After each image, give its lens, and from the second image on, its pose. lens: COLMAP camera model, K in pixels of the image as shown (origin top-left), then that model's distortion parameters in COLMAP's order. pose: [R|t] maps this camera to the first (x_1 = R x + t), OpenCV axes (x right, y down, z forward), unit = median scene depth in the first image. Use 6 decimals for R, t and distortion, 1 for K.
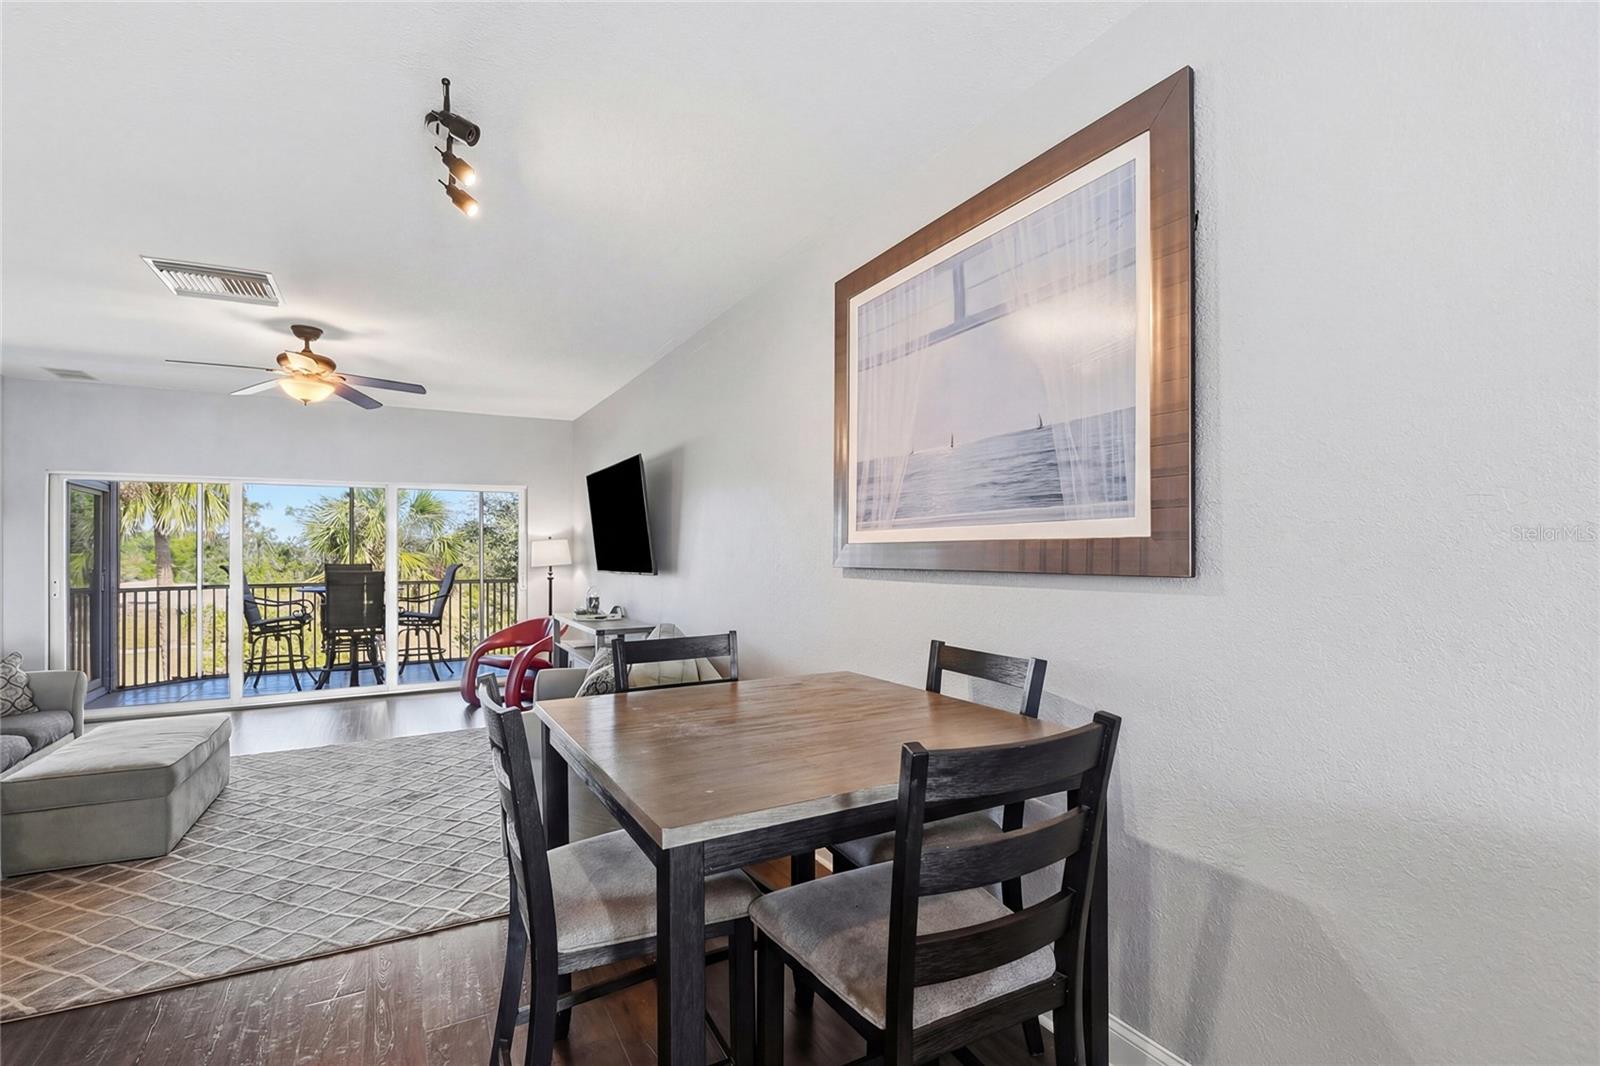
lens RADIAL K [[712.0, 0, 771.7], [0, 712.0, 548.8], [0, 0, 1]] dist [0.011597, -0.015218]
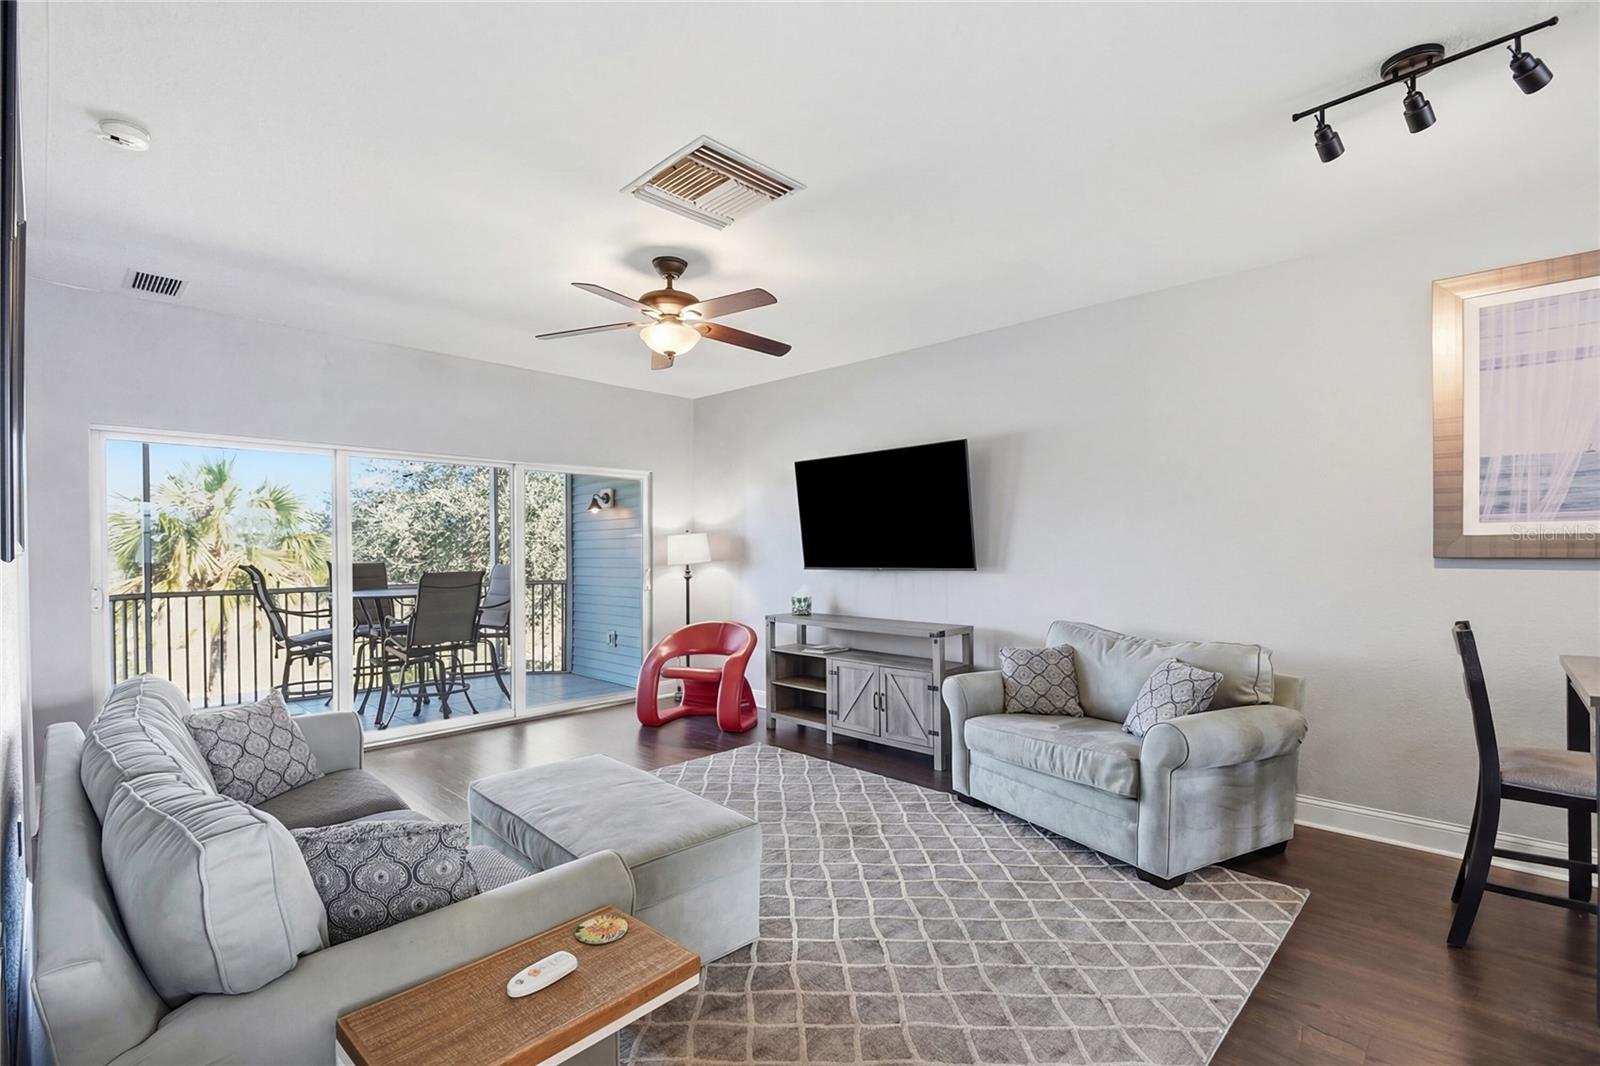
lens RADIAL K [[721.1, 0, 772.3], [0, 721.1, 560.0], [0, 0, 1]] dist [0.013085, -0.009489]
pose [[0.955729, -0.001730, 0.294244, -0.568319], [-0.002549, 0.999897, 0.014157, 0.007854], [-0.294238, -0.014281, 0.955625, 0.139419]]
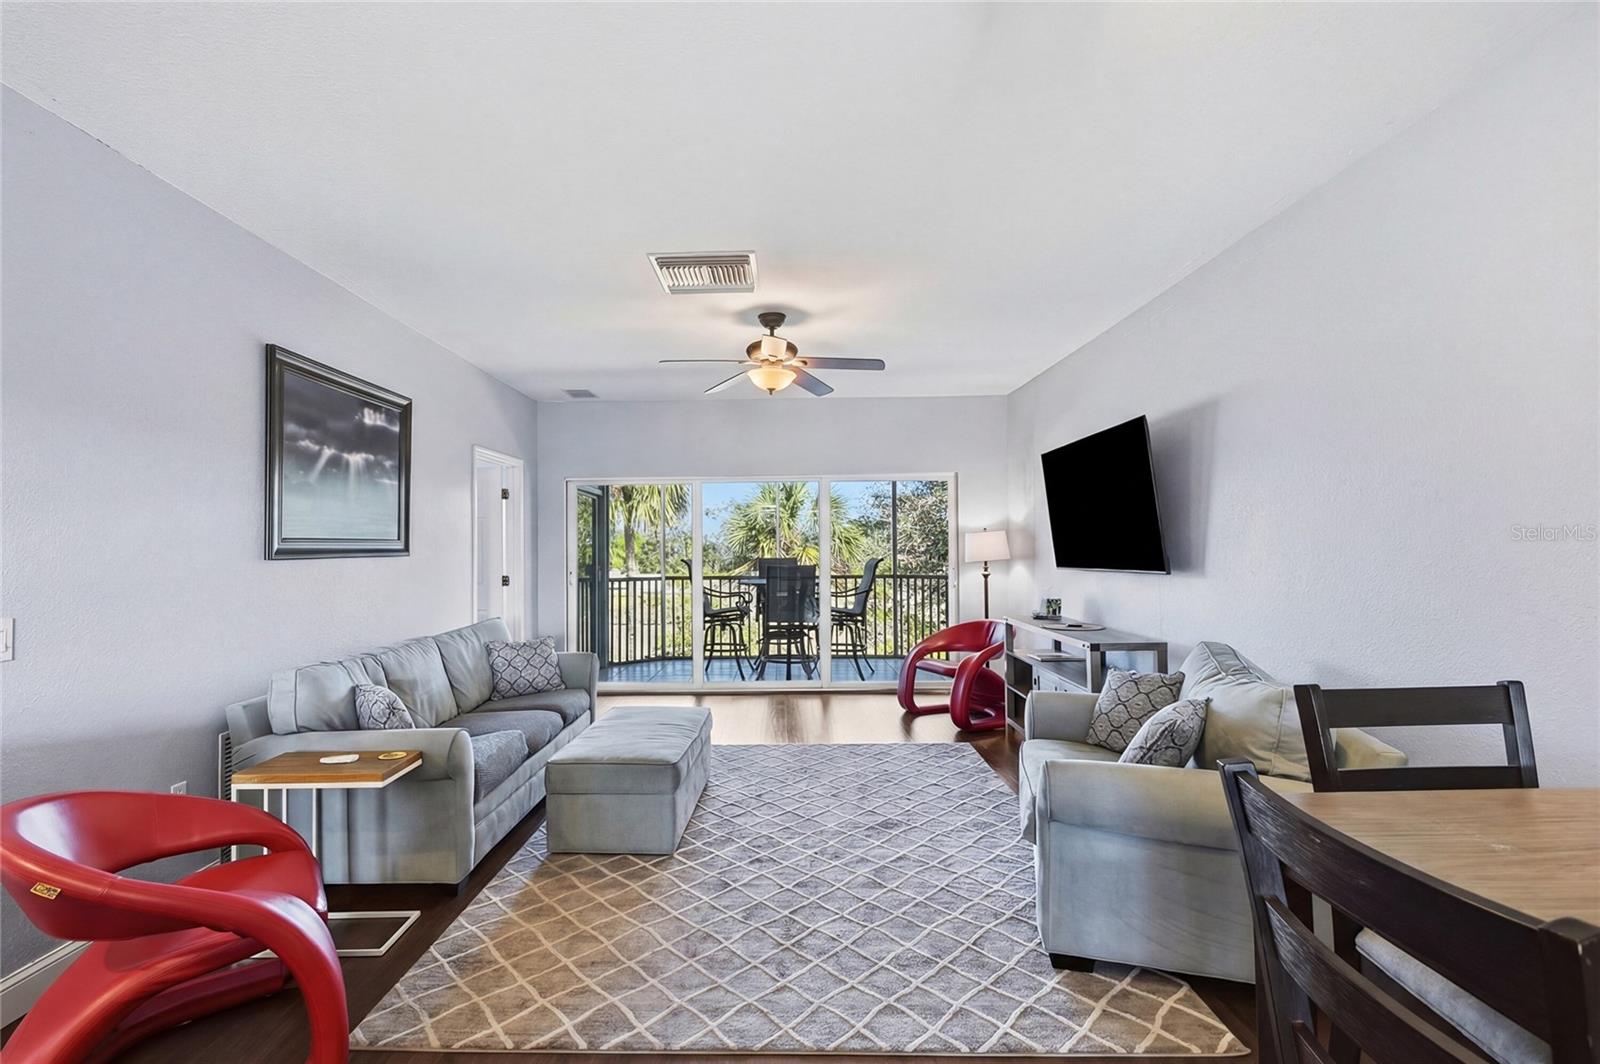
lens RADIAL K [[726.4, 0, 764.1], [0, 726.4, 542.4], [0, 0, 1]] dist [0.012323, -0.015563]
pose [[0.871598, -0.008567, -0.490147, -0.130394], [0.008100, 0.999962, -0.003074, 0.001671], [0.490155, -0.001291, 0.871634, 0.098337]]
